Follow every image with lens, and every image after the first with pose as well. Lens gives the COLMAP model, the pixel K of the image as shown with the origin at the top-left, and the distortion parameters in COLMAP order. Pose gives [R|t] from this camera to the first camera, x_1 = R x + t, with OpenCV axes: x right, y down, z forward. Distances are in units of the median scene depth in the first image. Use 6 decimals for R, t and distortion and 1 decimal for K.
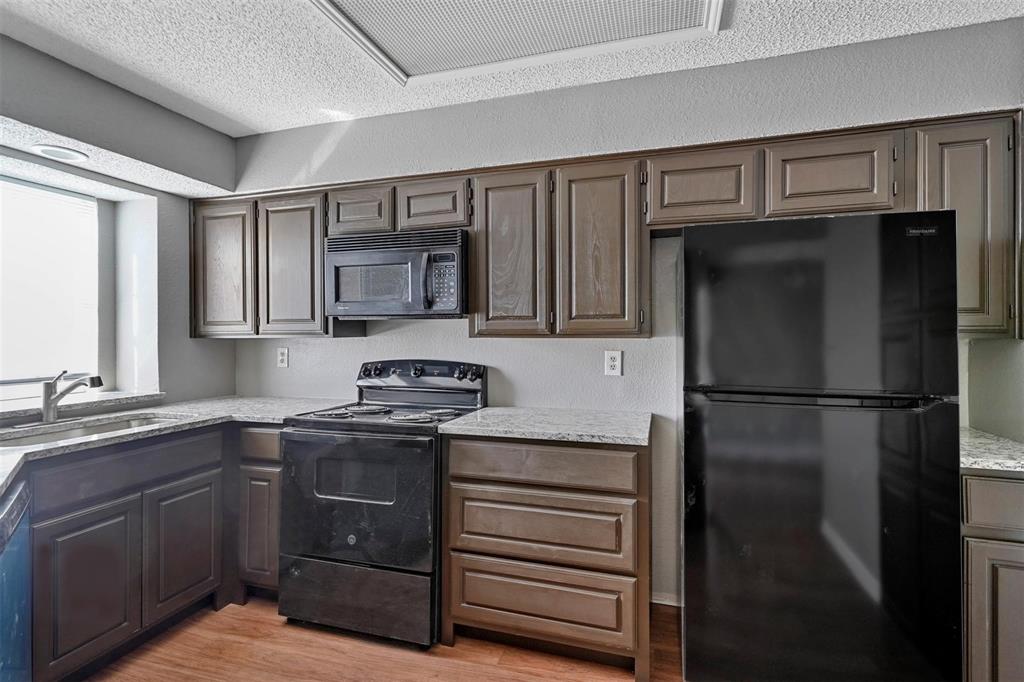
lens RADIAL K [[501.9, 0, 508.6], [0, 501.9, 333.8], [0, 0, 1]] dist [0.003061, 0.000216]
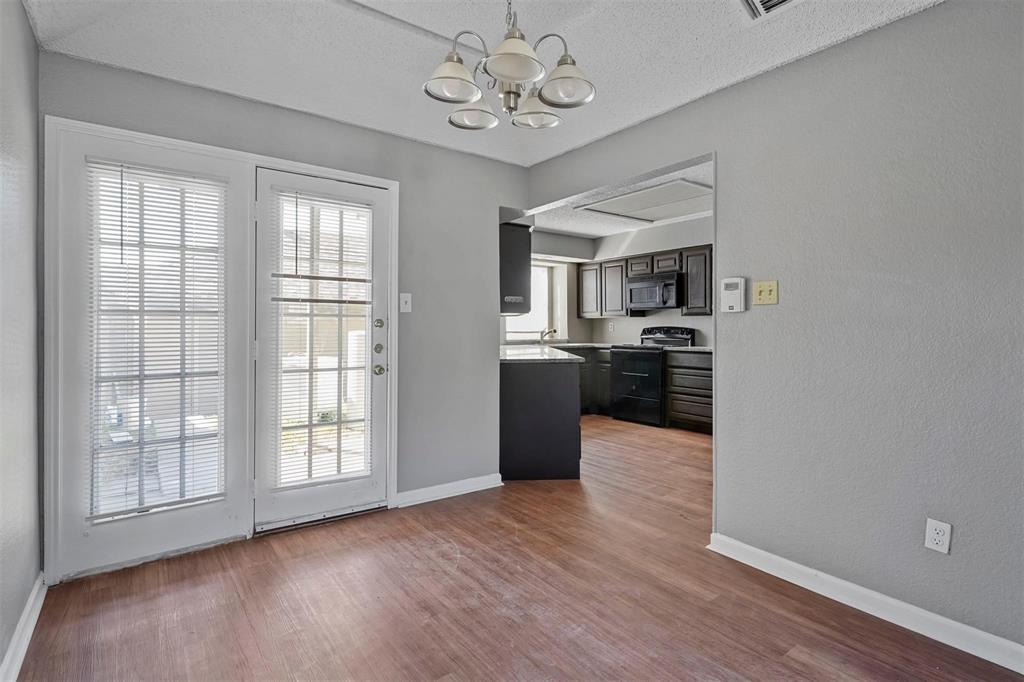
lens RADIAL K [[501.9, 0, 503.2], [0, 501.9, 323.5], [0, 0, 1]] dist [0.003061, 0.000216]
pose [[0.803923, -0.003445, -0.594723, 0.659371], [0.002082, 0.999993, -0.002978, 0.047634], [0.594729, 0.001156, 0.803925, -1.449392]]
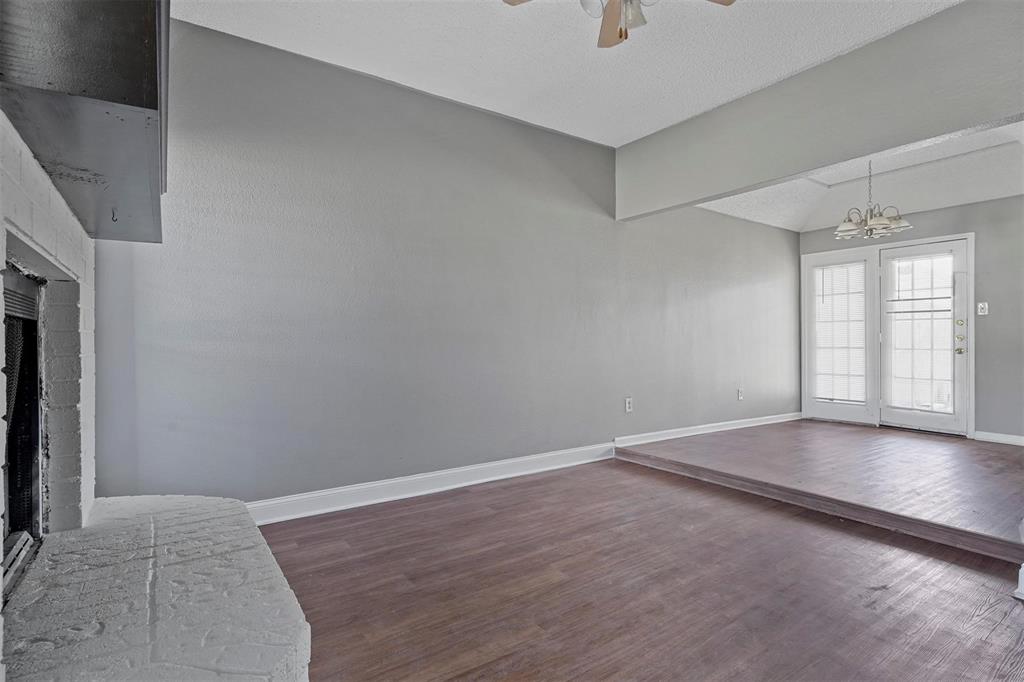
lens RADIAL K [[501.9, 0, 510.9], [0, 501.9, 343.5], [0, 0, 1]] dist [0.003061, 0.000216]
pose [[-0.626365, -0.003122, -0.779524, 2.411459], [0.000641, 0.999990, -0.004520, 0.137472], [0.779530, -0.003331, -0.626356, -0.771999]]
